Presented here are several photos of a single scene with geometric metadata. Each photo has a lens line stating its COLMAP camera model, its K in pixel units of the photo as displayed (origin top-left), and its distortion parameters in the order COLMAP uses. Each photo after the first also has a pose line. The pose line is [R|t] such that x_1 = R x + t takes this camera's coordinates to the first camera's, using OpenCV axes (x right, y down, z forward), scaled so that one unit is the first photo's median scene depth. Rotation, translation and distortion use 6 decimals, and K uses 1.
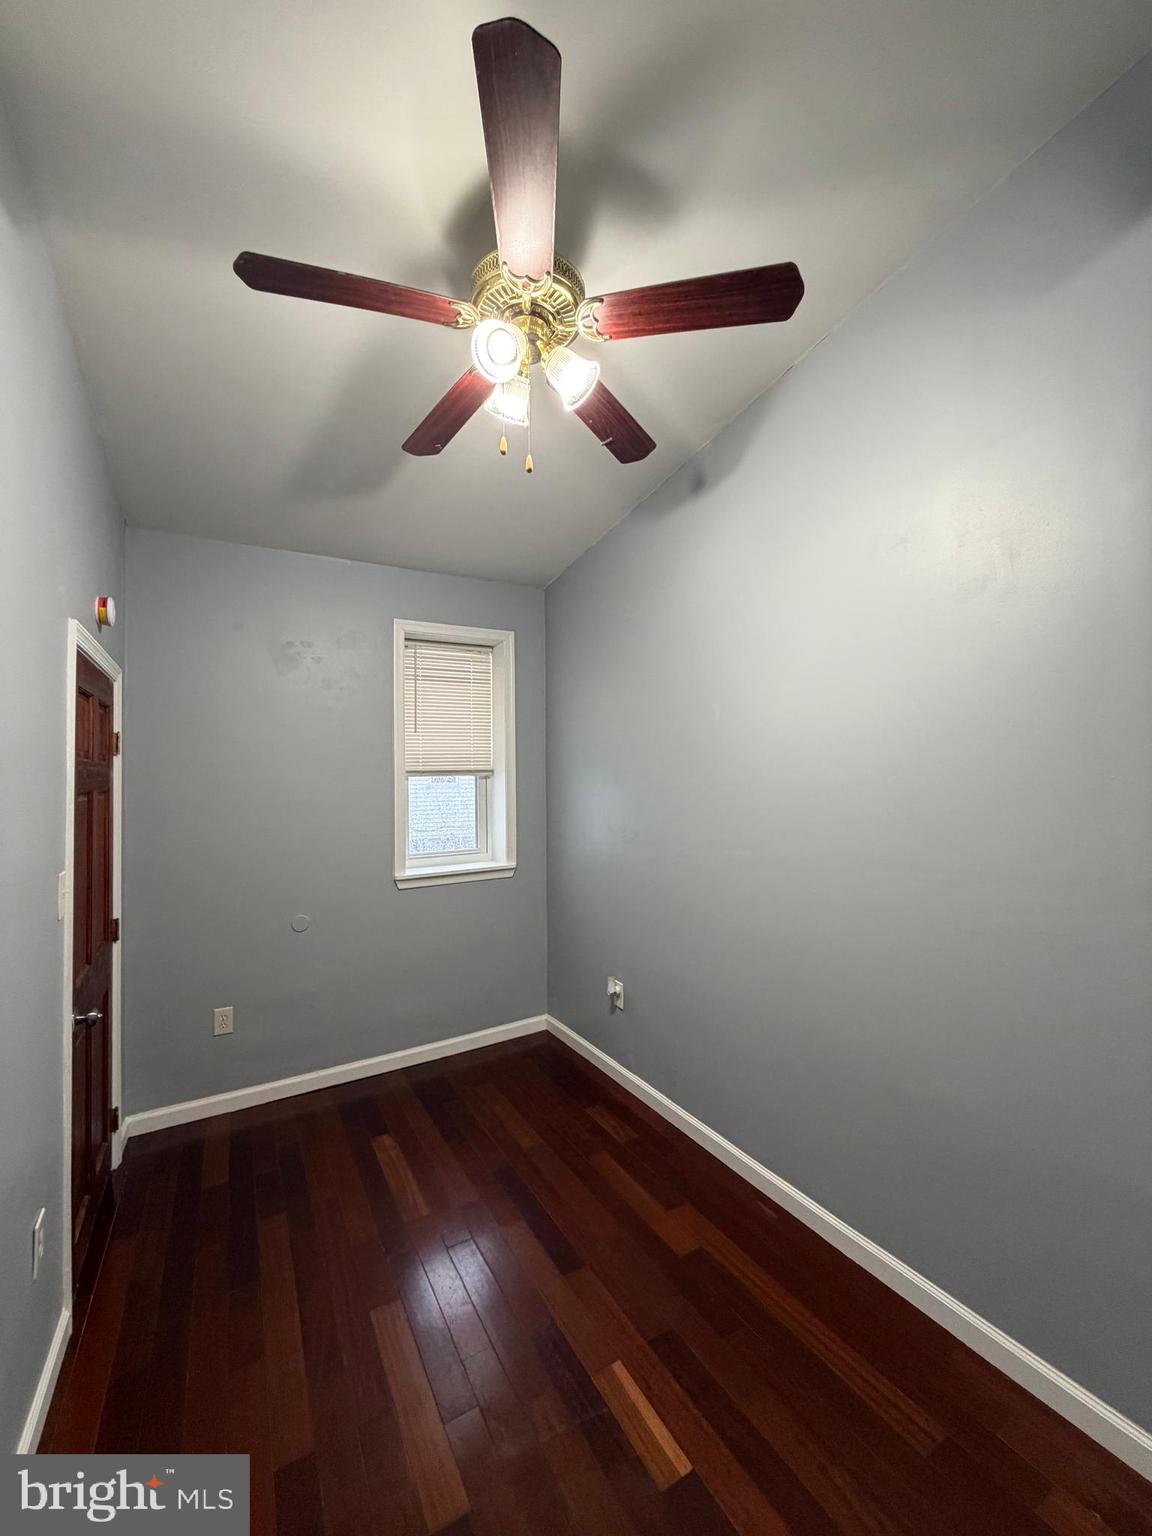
lens RADIAL K [[610.8, 0, 578.3], [0, 610.8, 771.9], [0, 0, 1]] dist [0.001099, 0.000123]
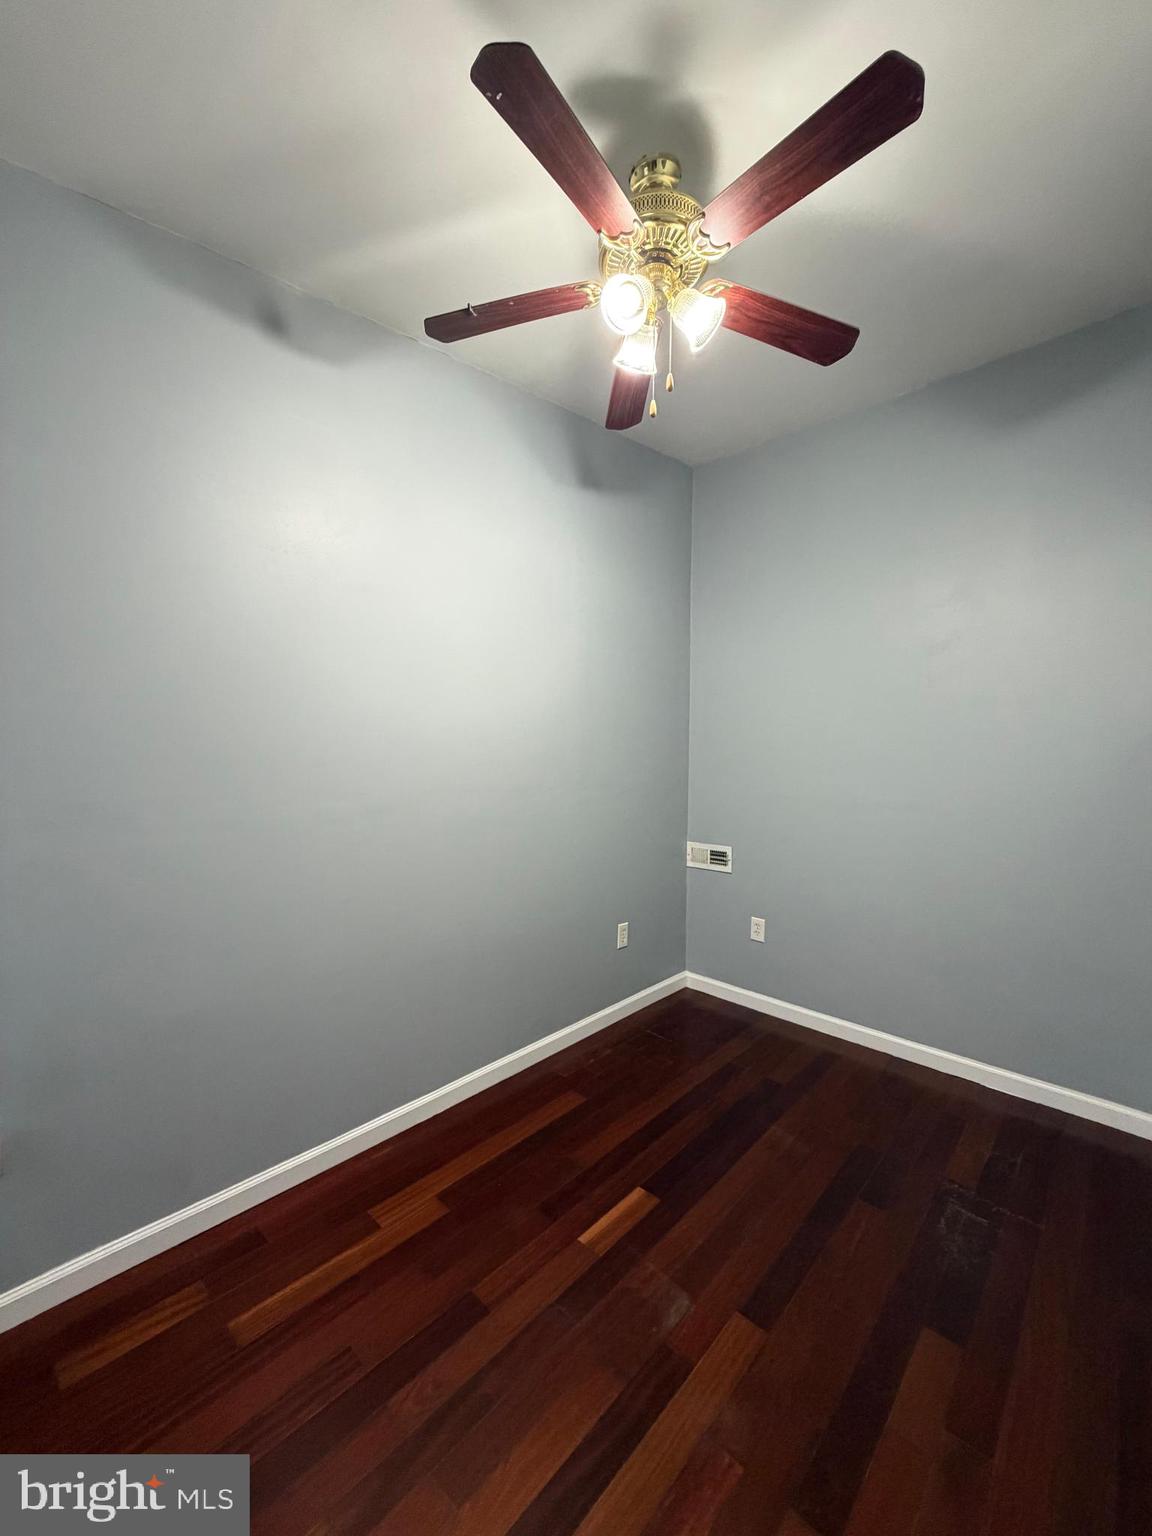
lens RADIAL K [[610.8, 0, 563.8], [0, 610.8, 764.9], [0, 0, 1]] dist [0.001099, 0.000123]
pose [[-0.300068, 0.017965, 0.953749, -0.802911], [-0.015134, 0.999607, -0.023591, 0.115298], [-0.953798, -0.021513, -0.299678, 1.117607]]
